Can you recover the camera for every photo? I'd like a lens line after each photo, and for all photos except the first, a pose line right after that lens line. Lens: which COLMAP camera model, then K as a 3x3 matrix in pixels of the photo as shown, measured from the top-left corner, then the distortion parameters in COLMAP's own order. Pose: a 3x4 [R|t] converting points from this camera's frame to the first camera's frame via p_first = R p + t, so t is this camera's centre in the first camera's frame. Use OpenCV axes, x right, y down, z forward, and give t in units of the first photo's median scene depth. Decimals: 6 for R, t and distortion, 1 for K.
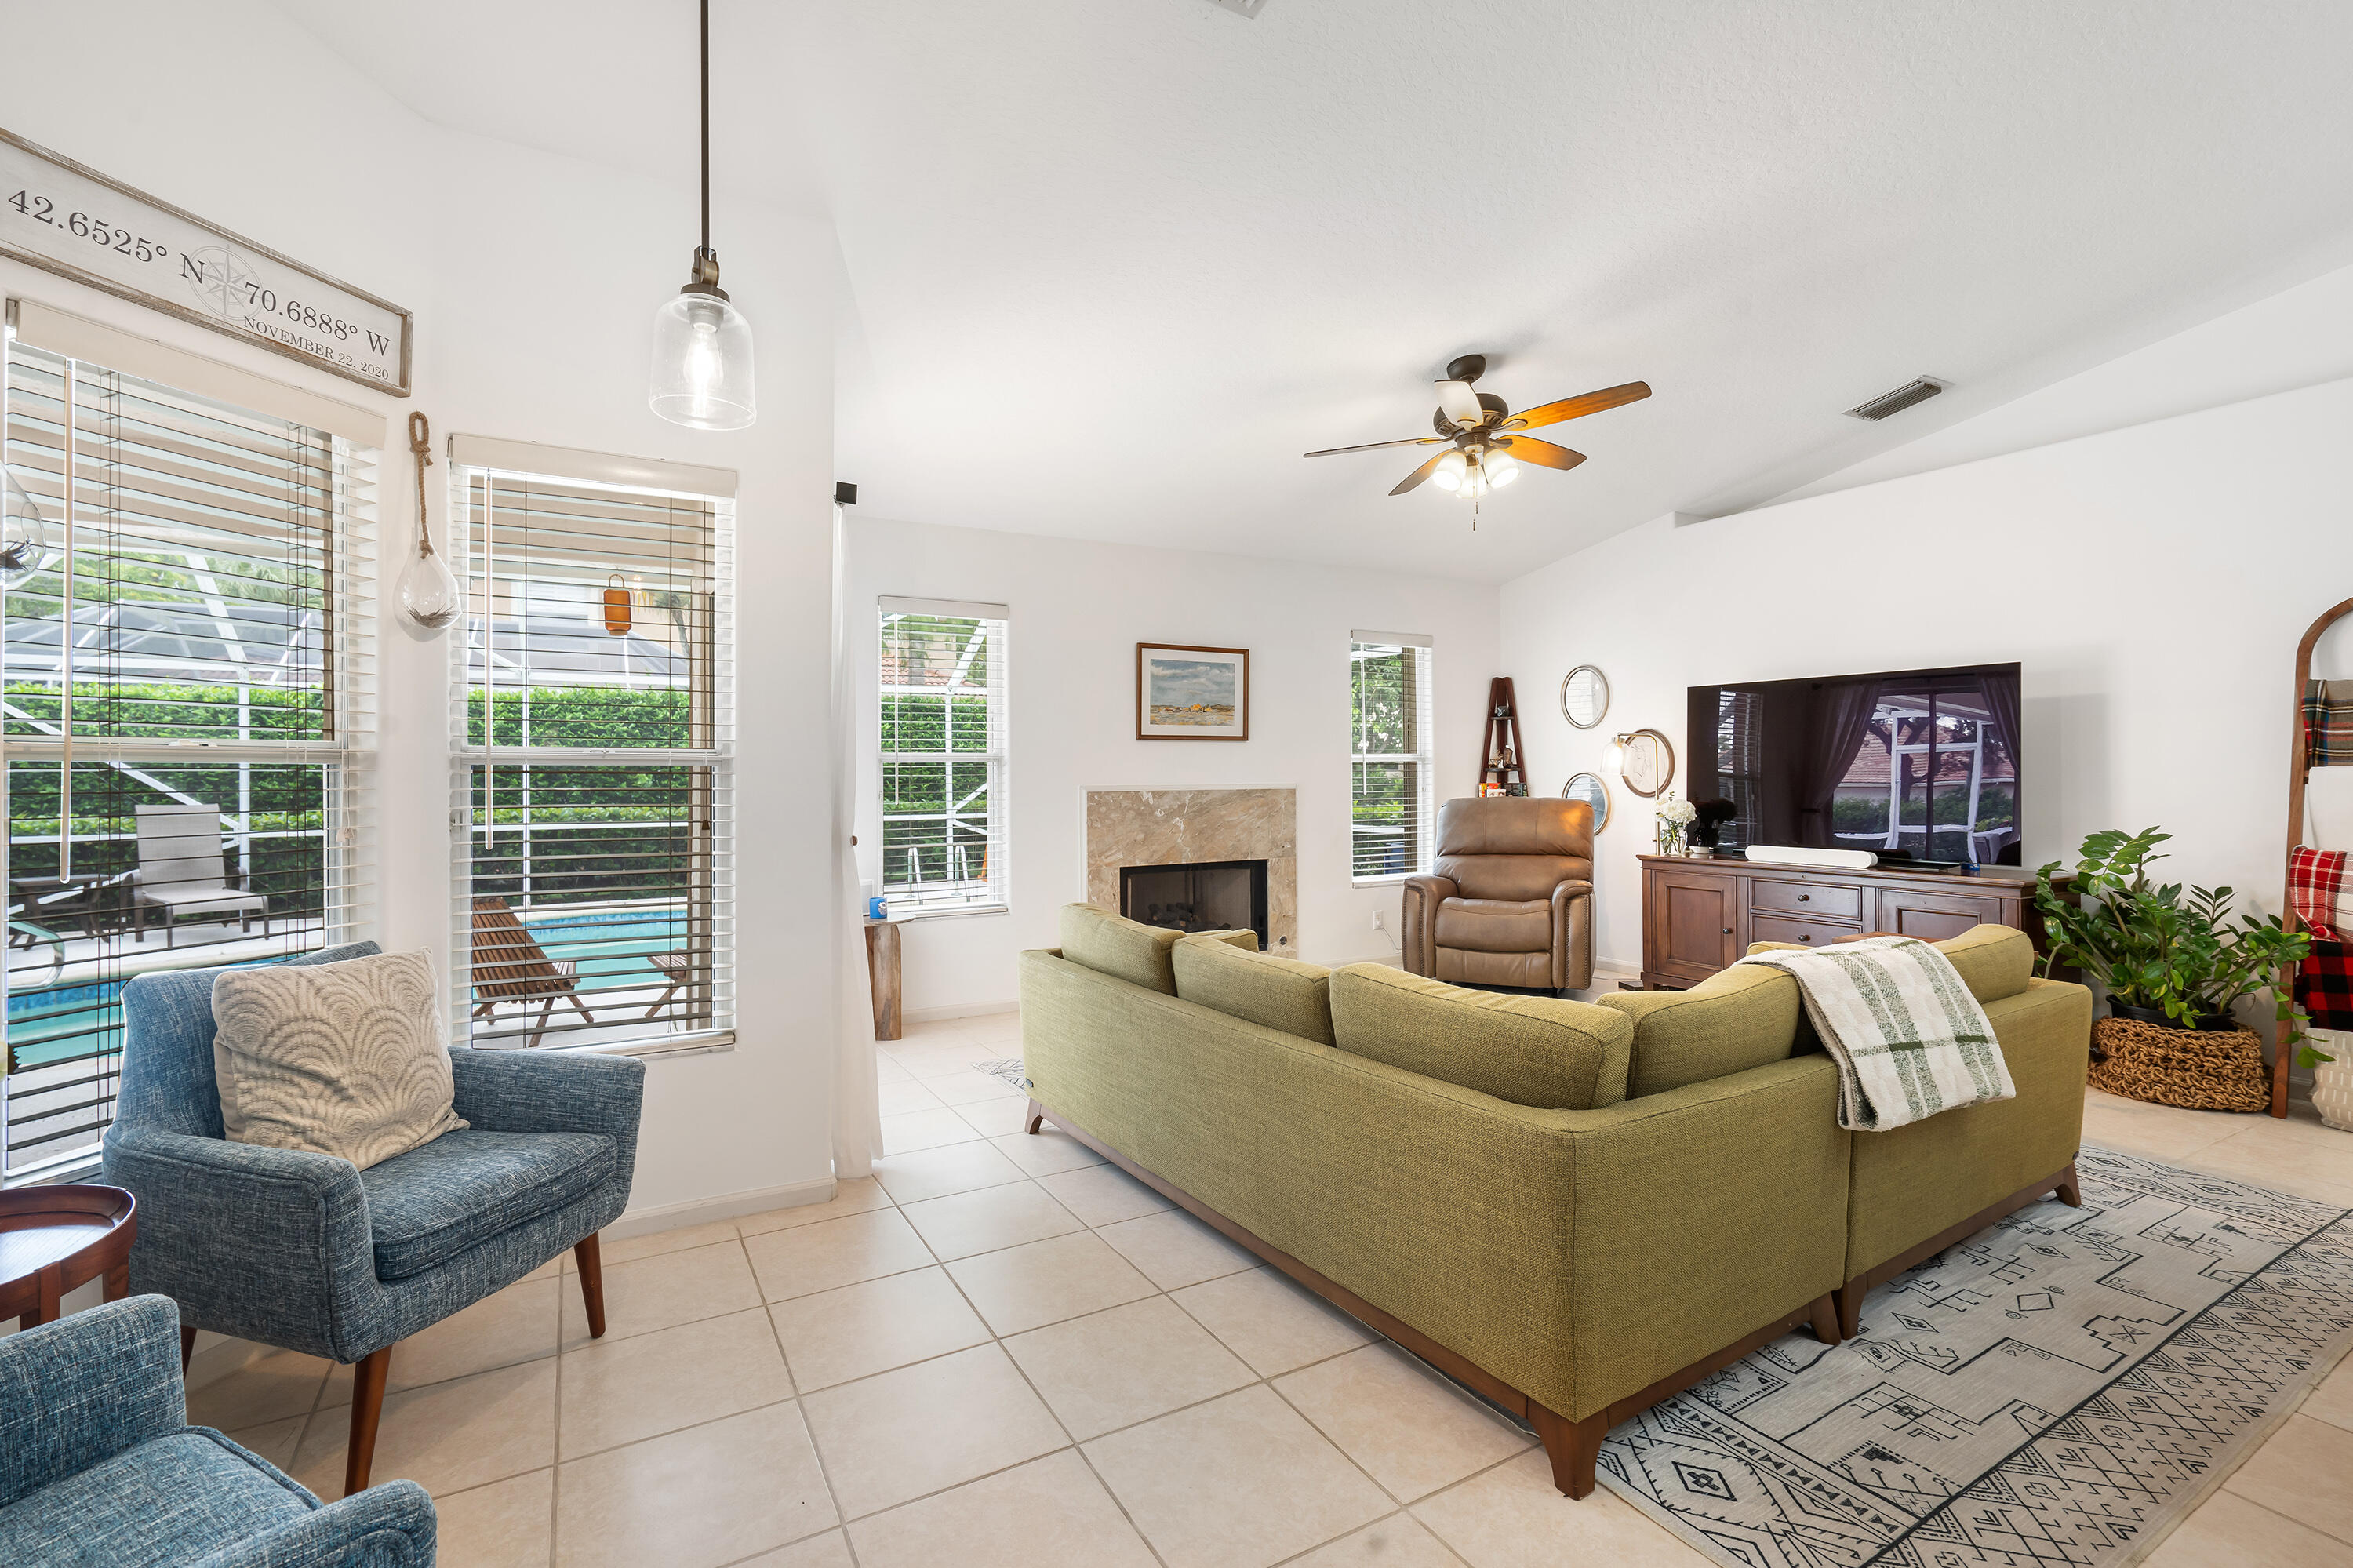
lens RADIAL K [[1065.7, 0, 1176.0], [0, 1065.7, 776.4], [0, 0, 1]] dist [0.000912, 0.000160]
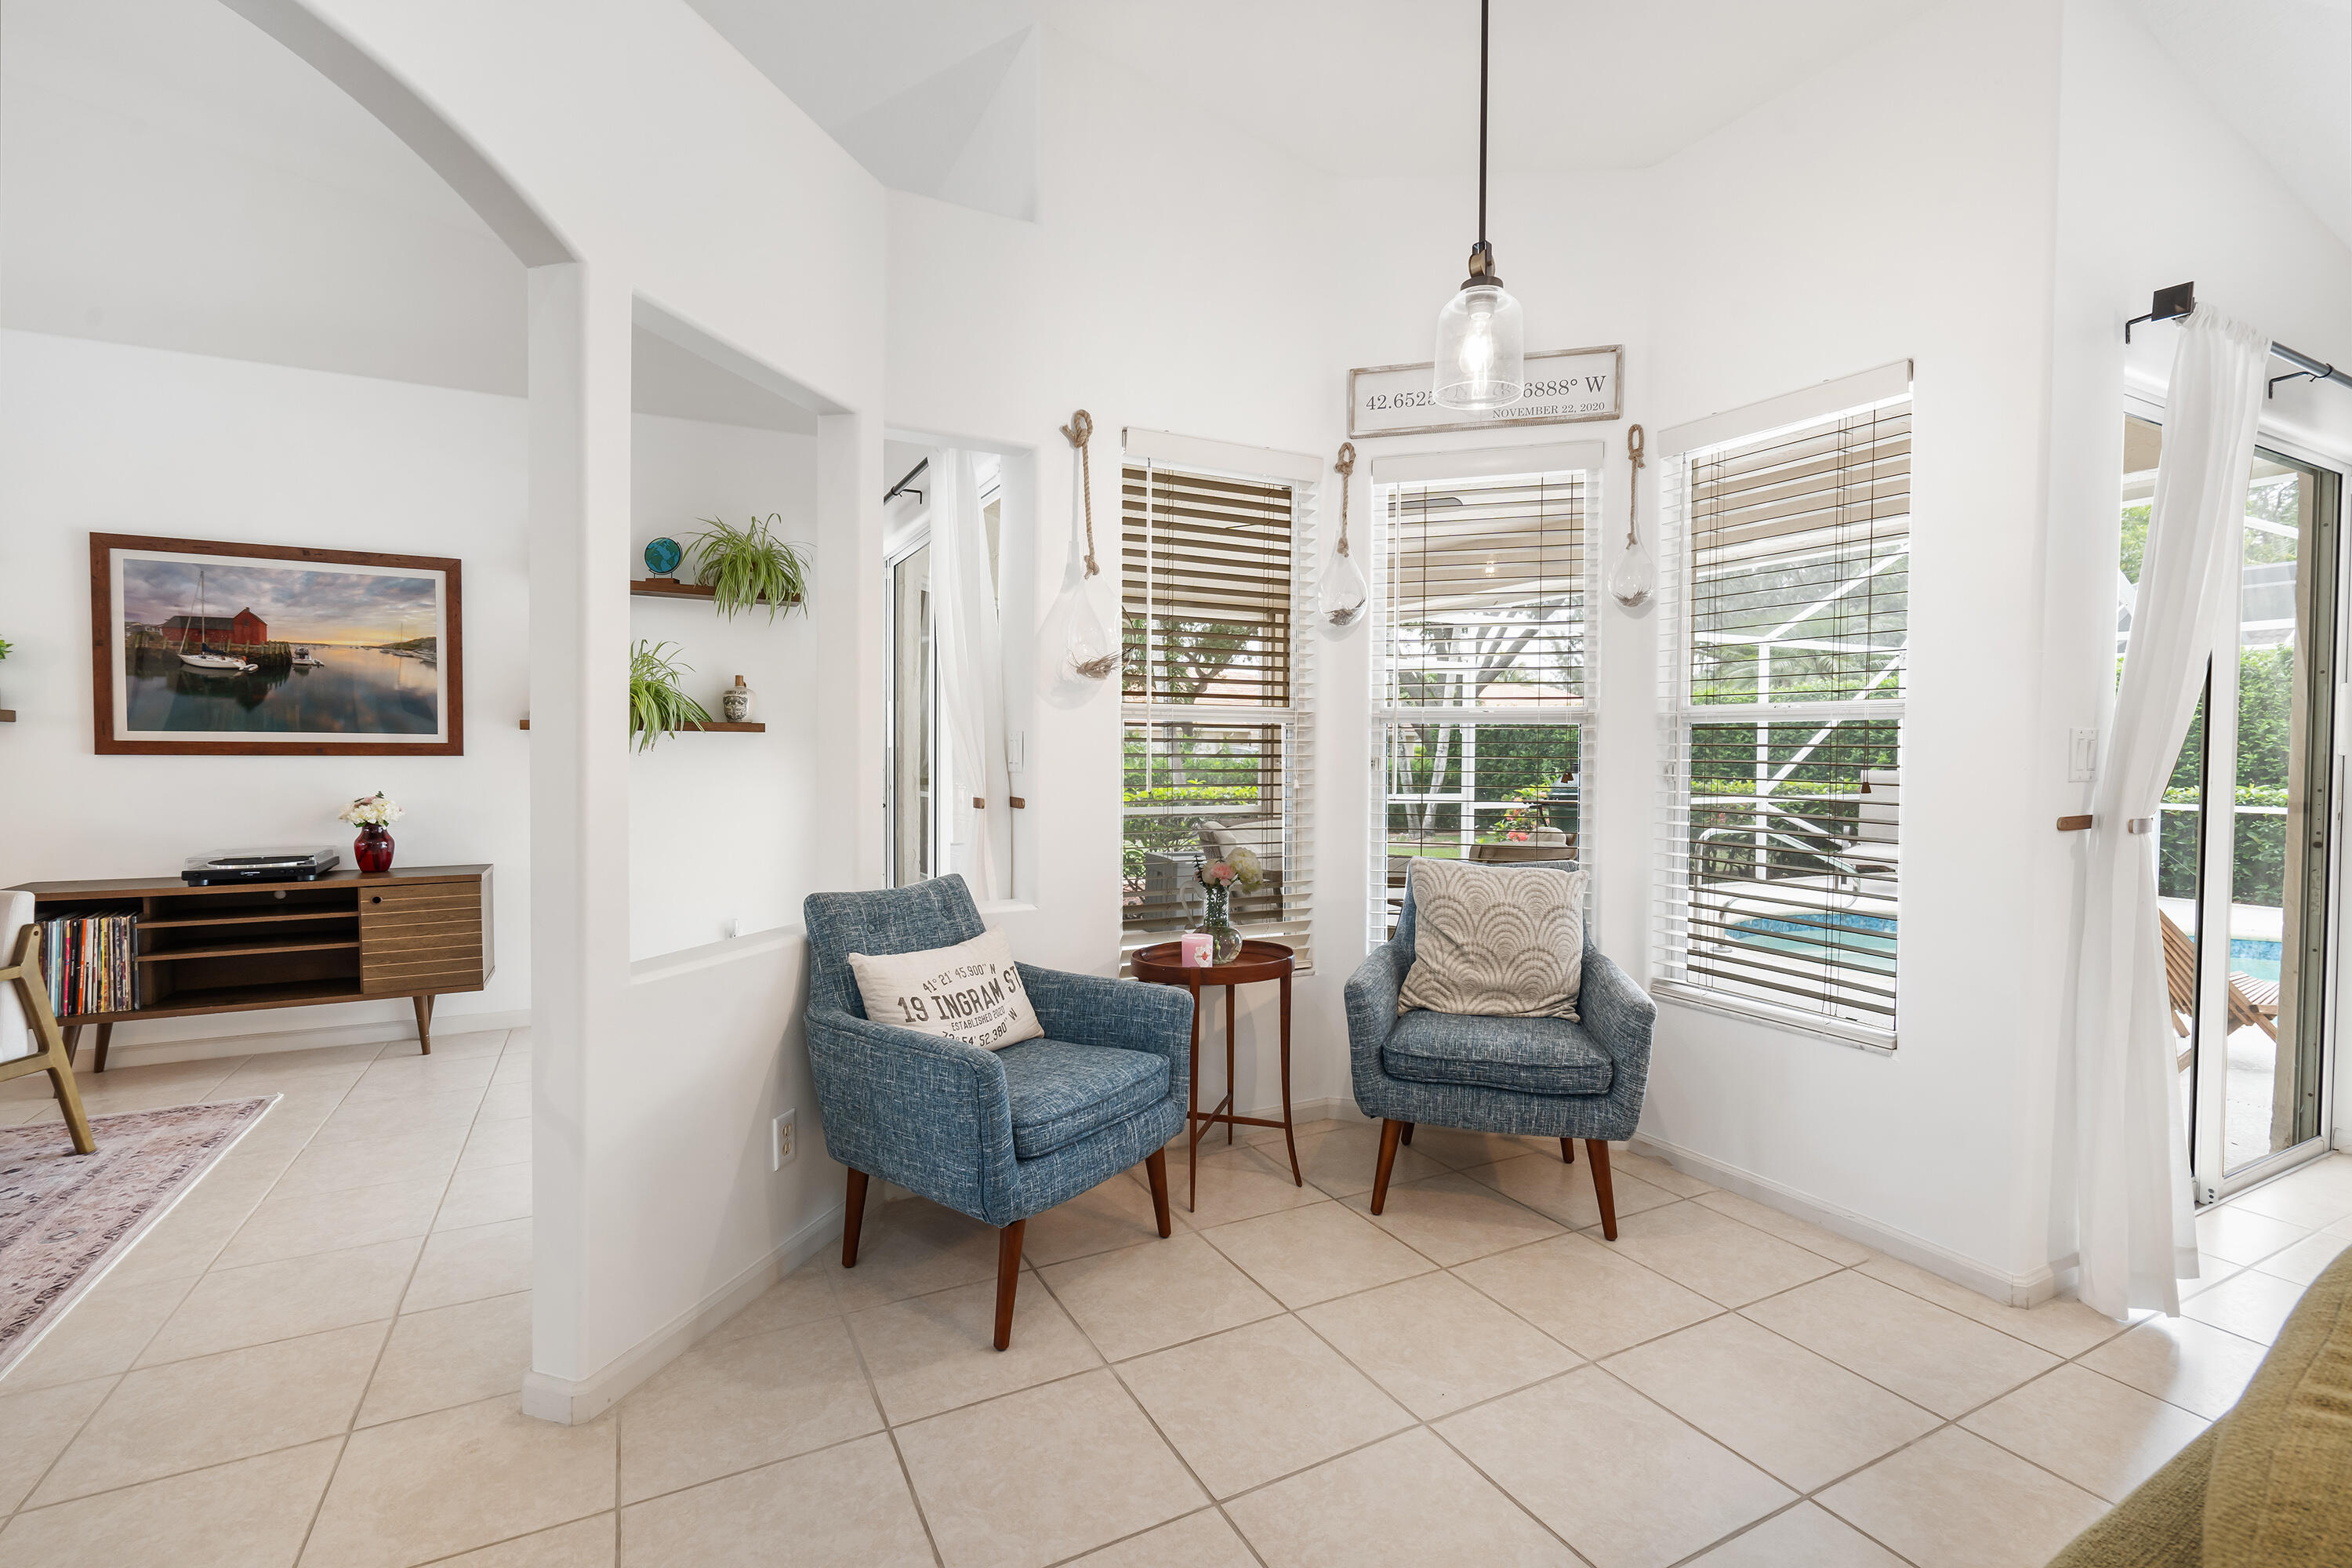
lens RADIAL K [[1065.2, 0, 1178.9], [0, 1065.2, 783.7], [0, 0, 1]] dist [0.000912, 0.000160]
pose [[-0.026273, 0.036818, -0.998977, 0.430127], [-0.006942, 0.999291, 0.037012, 0.013941], [0.999631, 0.007907, -0.025999, 0.455420]]
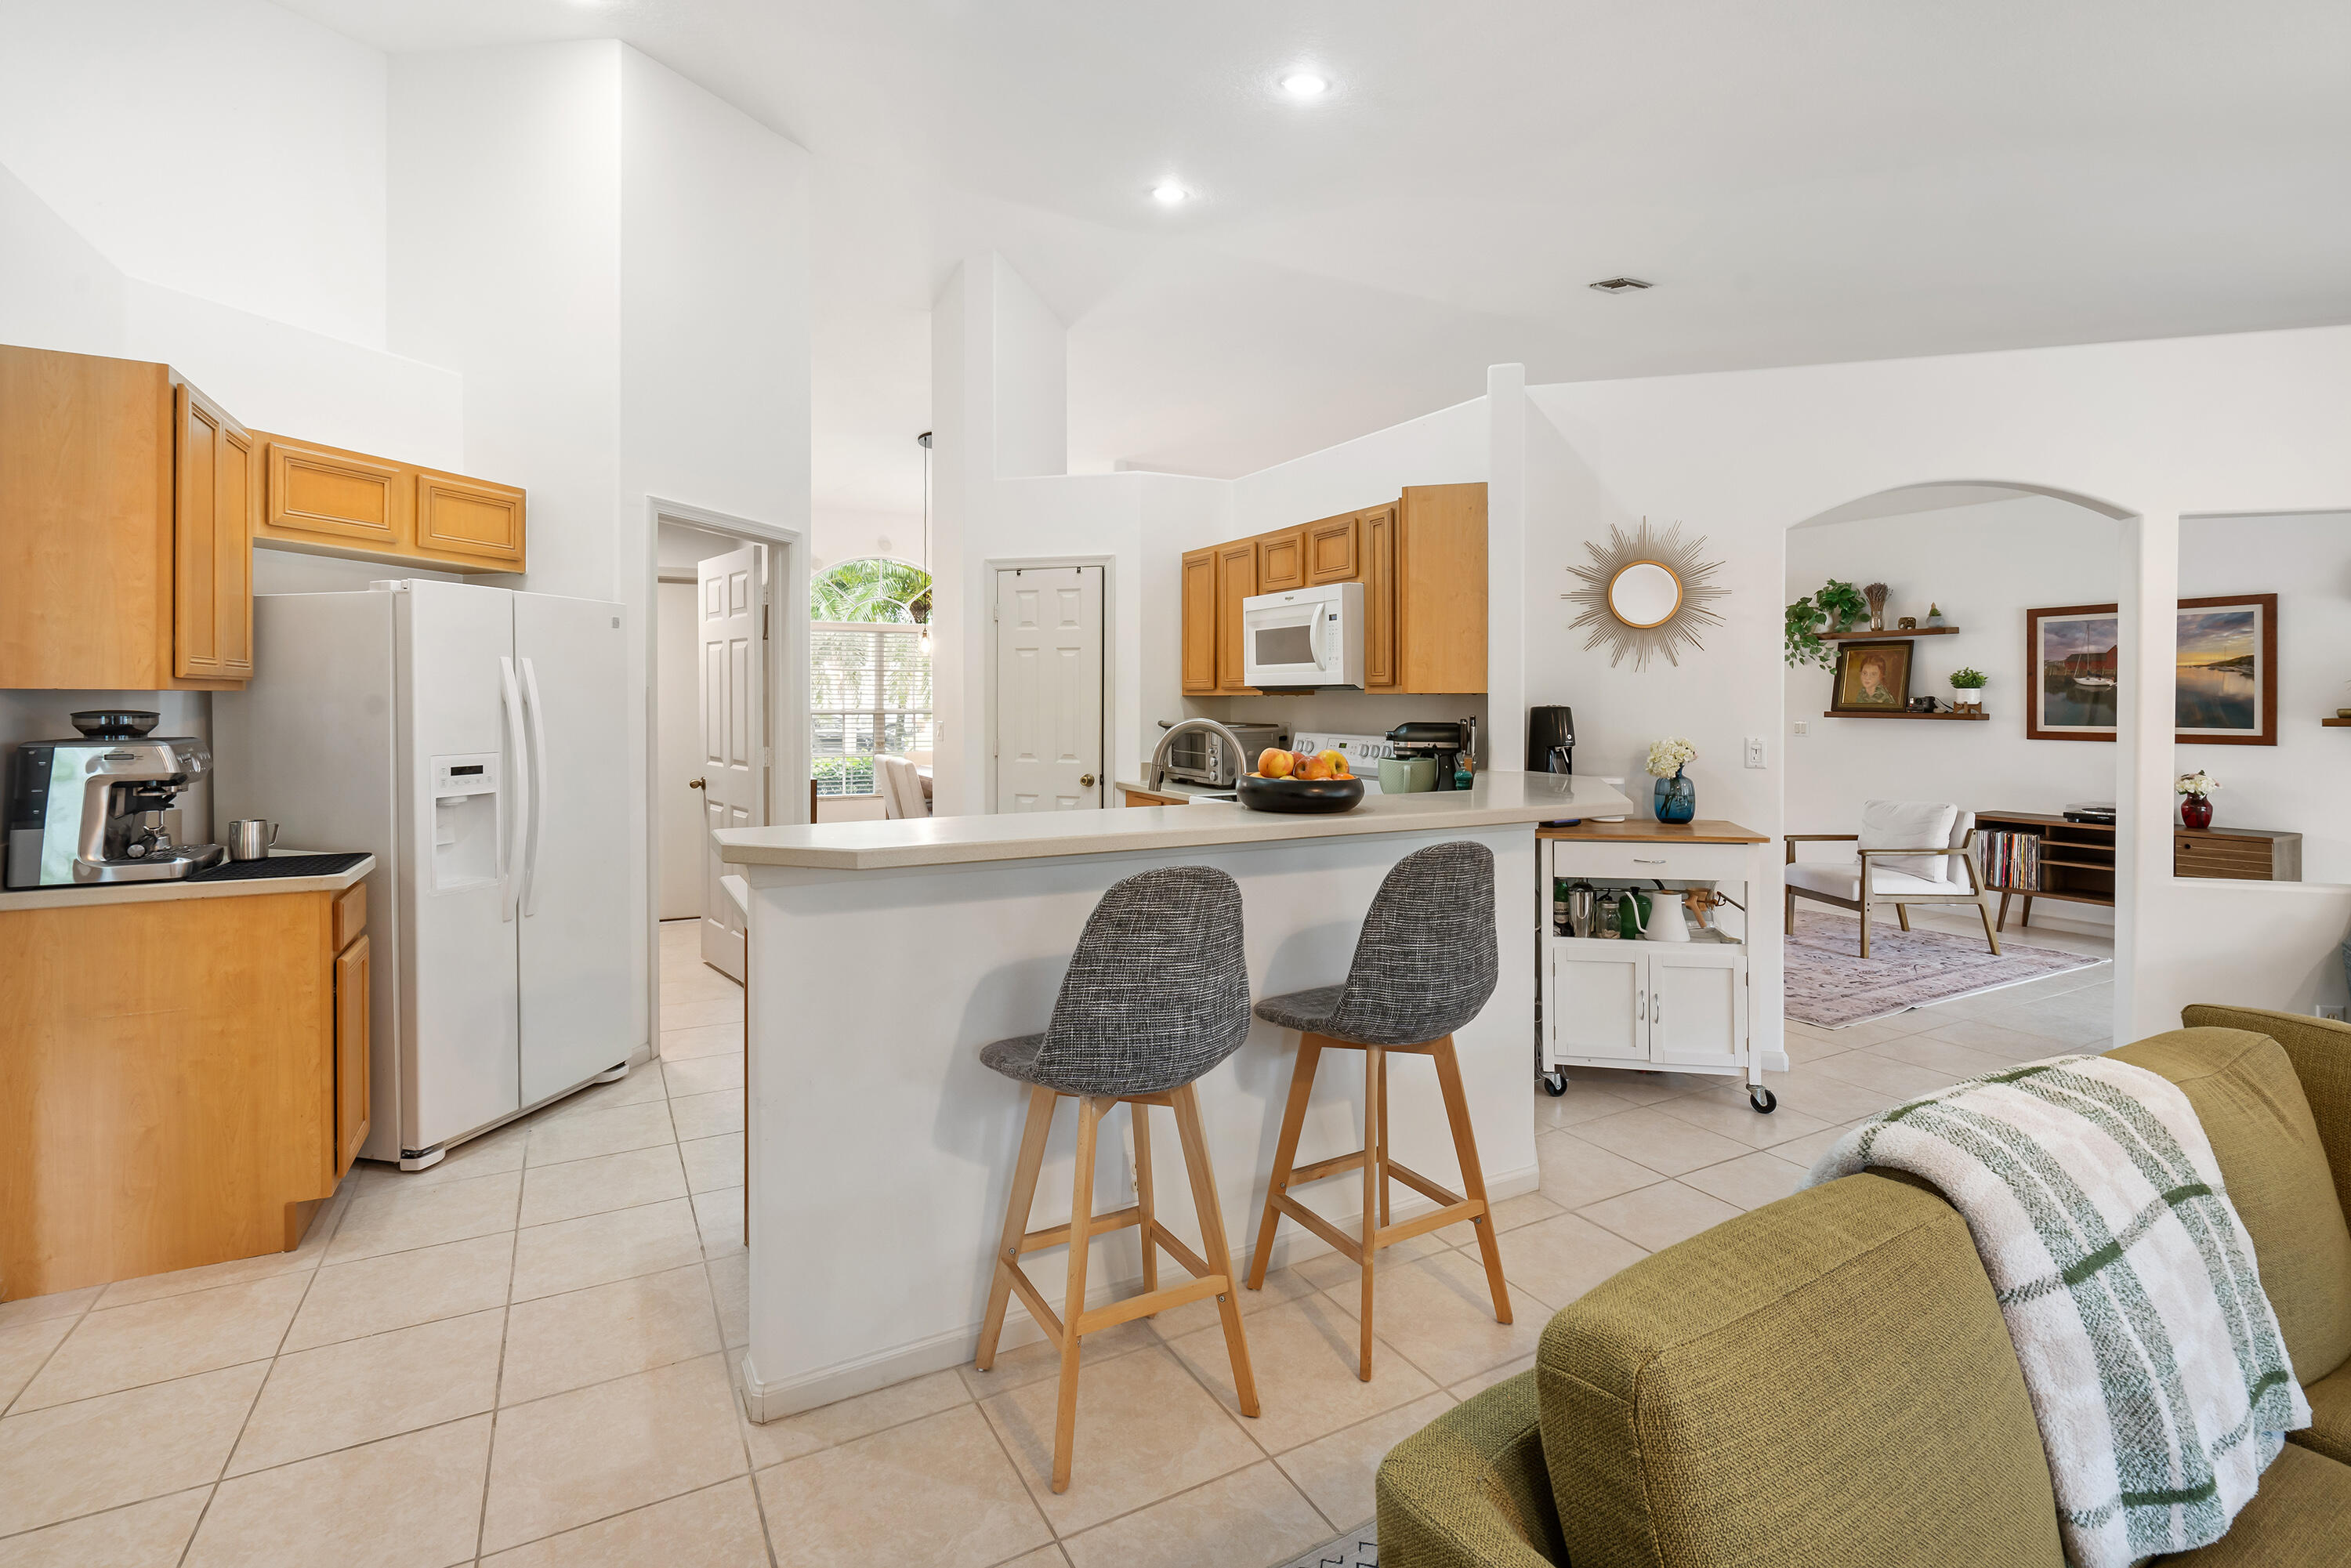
lens RADIAL K [[1064.7, 0, 1159.2], [0, 1064.7, 699.5], [0, 0, 1]] dist [0.000912, 0.000160]
pose [[-0.999881, 0.005583, 0.014391, 0.918805], [0.005566, 0.999984, -0.001200, -0.051703], [-0.014397, -0.001119, -0.999896, 1.312110]]
